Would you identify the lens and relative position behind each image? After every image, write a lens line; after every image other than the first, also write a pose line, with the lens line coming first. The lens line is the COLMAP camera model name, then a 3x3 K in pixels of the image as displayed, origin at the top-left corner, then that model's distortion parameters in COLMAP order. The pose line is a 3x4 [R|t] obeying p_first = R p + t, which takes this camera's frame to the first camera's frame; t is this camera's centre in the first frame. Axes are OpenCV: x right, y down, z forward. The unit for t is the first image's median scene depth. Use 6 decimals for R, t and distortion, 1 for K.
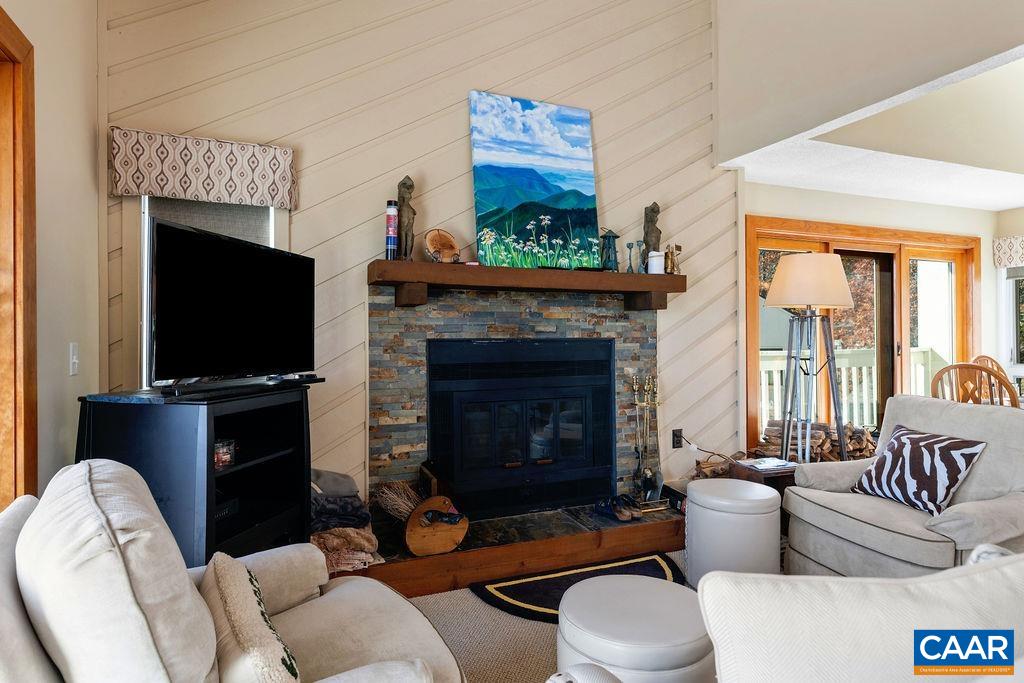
lens RADIAL K [[596.6, 0, 512.5], [0, 596.6, 339.8], [0, 0, 1]] dist [-0.002658, -0.000968]
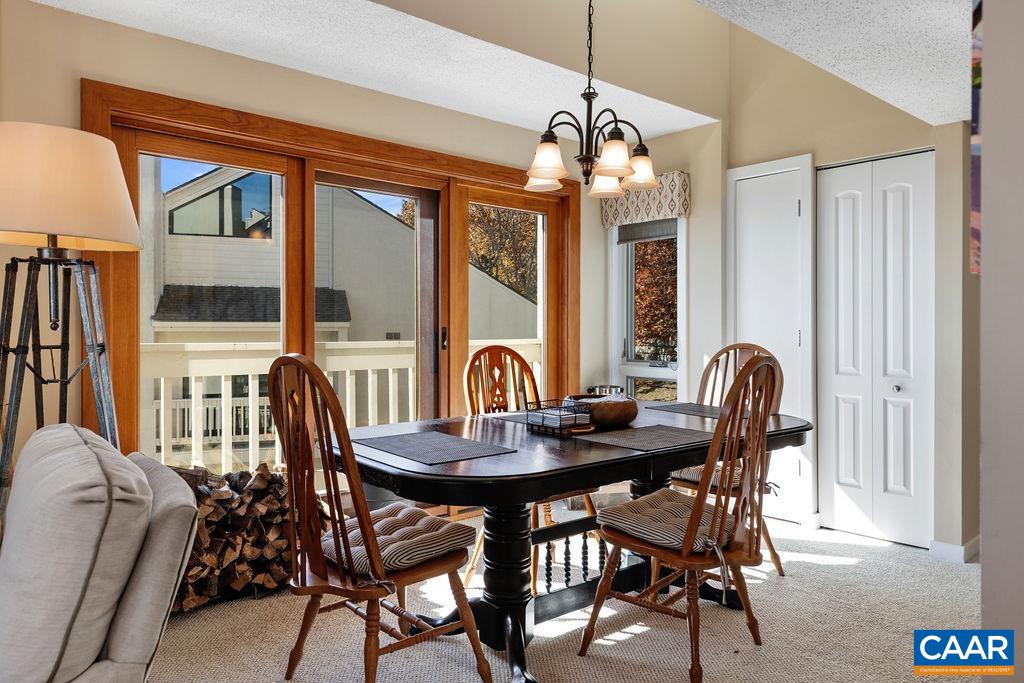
lens RADIAL K [[689.6, 0, 511.5], [0, 689.6, 339.6], [0, 0, 1]] dist [0.007776, 0.001883]
pose [[0.944865, -0.002053, 0.327452, 0.467352], [-0.000742, 0.999964, 0.008411, 0.012962], [-0.327458, -0.008190, 0.944830, 0.253662]]
